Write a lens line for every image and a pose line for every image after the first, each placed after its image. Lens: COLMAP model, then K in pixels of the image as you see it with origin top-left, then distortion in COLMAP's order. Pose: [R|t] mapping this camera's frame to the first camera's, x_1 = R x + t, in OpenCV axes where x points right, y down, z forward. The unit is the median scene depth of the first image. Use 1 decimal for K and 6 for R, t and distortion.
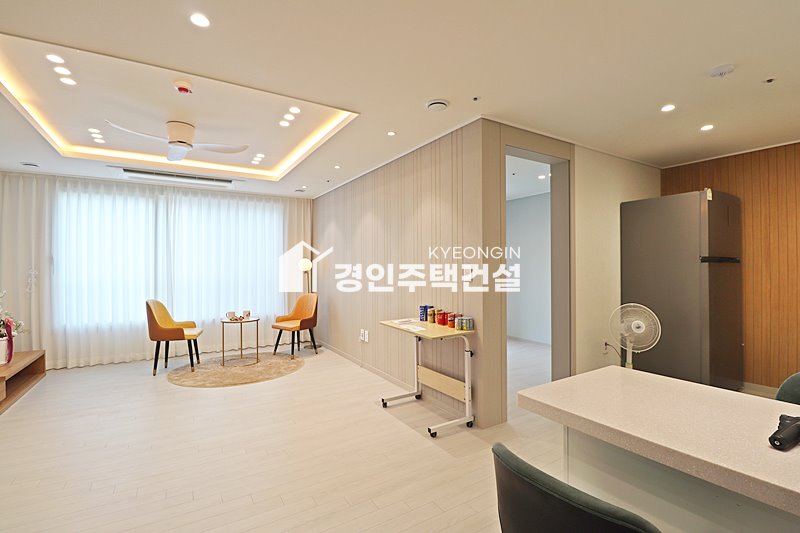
lens RADIAL K [[371.0, 0, 401.3], [0, 371.0, 266.8], [0, 0, 1]] dist [-0.004585, -0.001004]
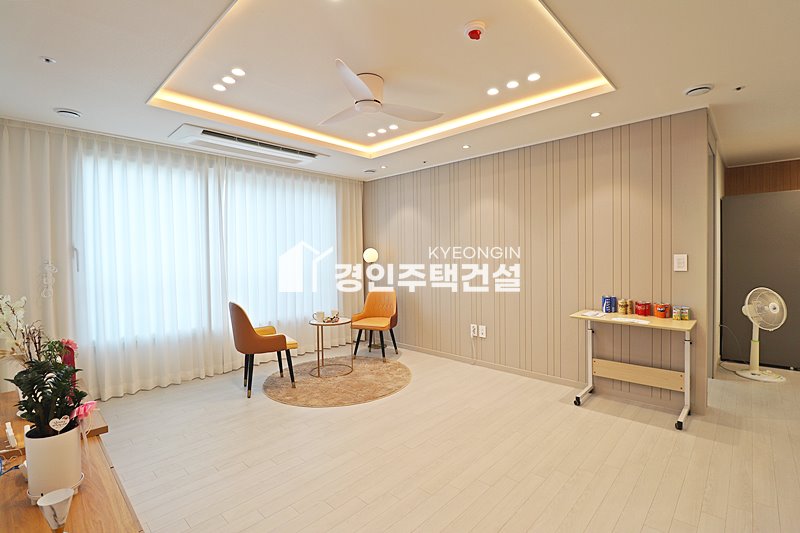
lens RADIAL K [[371.0, 0, 407.0], [0, 371.0, 265.8], [0, 0, 1]] dist [-0.004585, -0.001004]
pose [[0.966457, -0.014790, 0.256402, -0.511939], [0.008490, 0.999635, 0.025658, -0.003852], [-0.256688, -0.022621, 0.966230, 0.148359]]
